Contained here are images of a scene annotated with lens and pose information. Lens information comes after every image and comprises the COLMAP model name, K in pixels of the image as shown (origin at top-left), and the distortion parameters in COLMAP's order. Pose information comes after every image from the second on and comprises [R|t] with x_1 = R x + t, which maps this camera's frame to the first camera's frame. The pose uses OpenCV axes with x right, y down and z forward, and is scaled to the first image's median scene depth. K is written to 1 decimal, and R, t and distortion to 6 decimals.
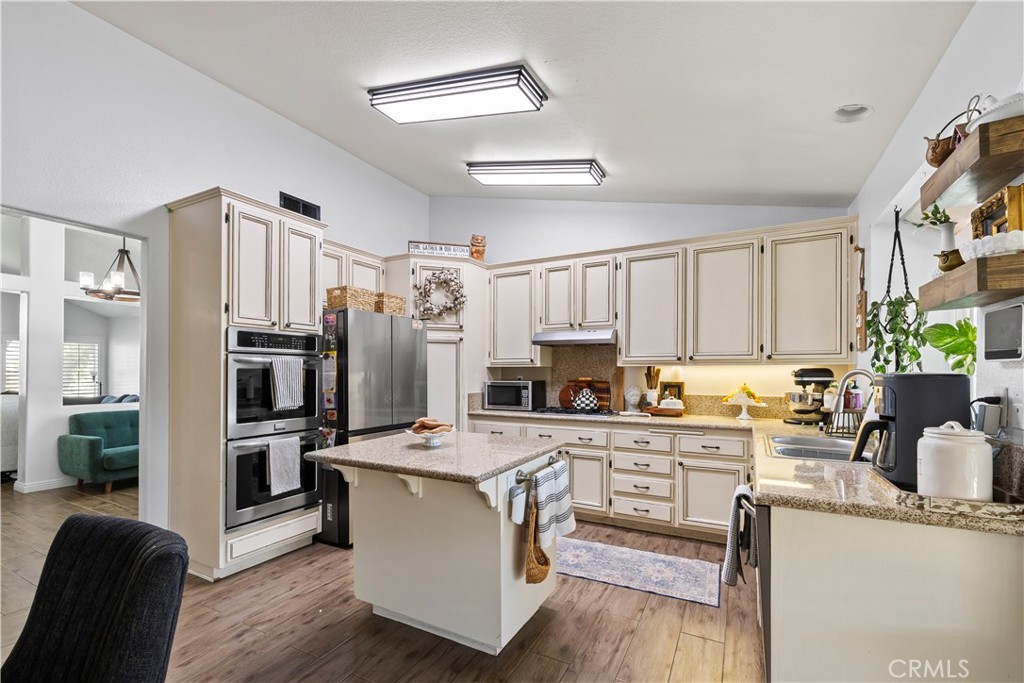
lens RADIAL K [[441.2, 0, 511.0], [0, 441.2, 367.7], [0, 0, 1]] dist [-0.000314, -0.000047]
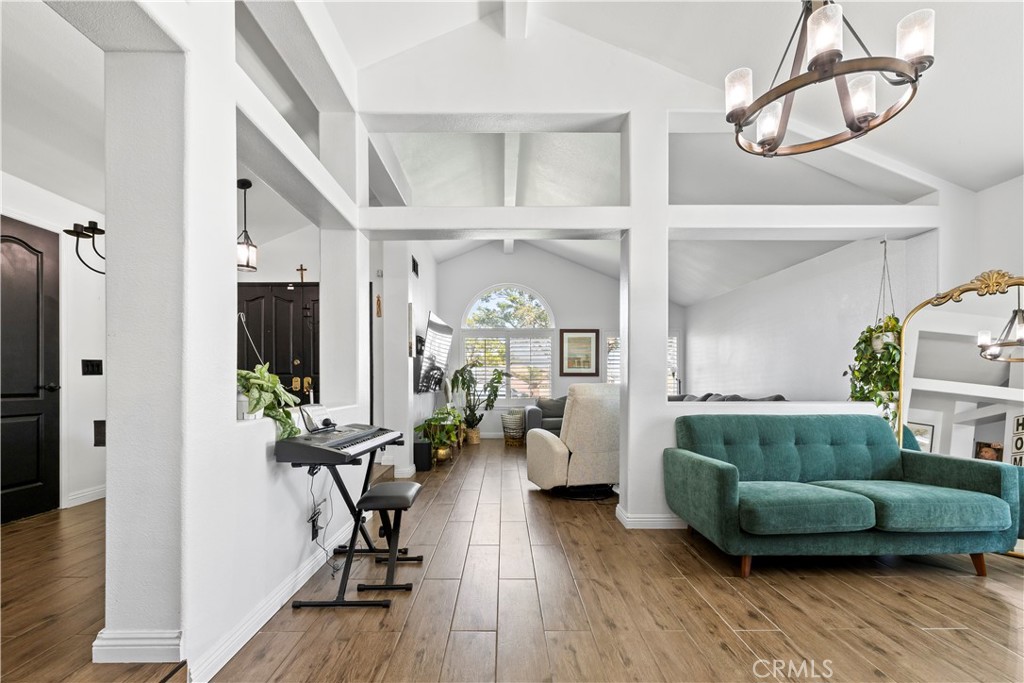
lens RADIAL K [[444.5, 0, 511.5], [0, 444.5, 378.0], [0, 0, 1]] dist [0.001033, 0.000401]
pose [[0.483930, -0.004577, -0.875095, -0.582228], [0.006553, 0.999977, -0.001606, 0.054397], [0.875082, -0.004958, 0.483949, 0.508178]]
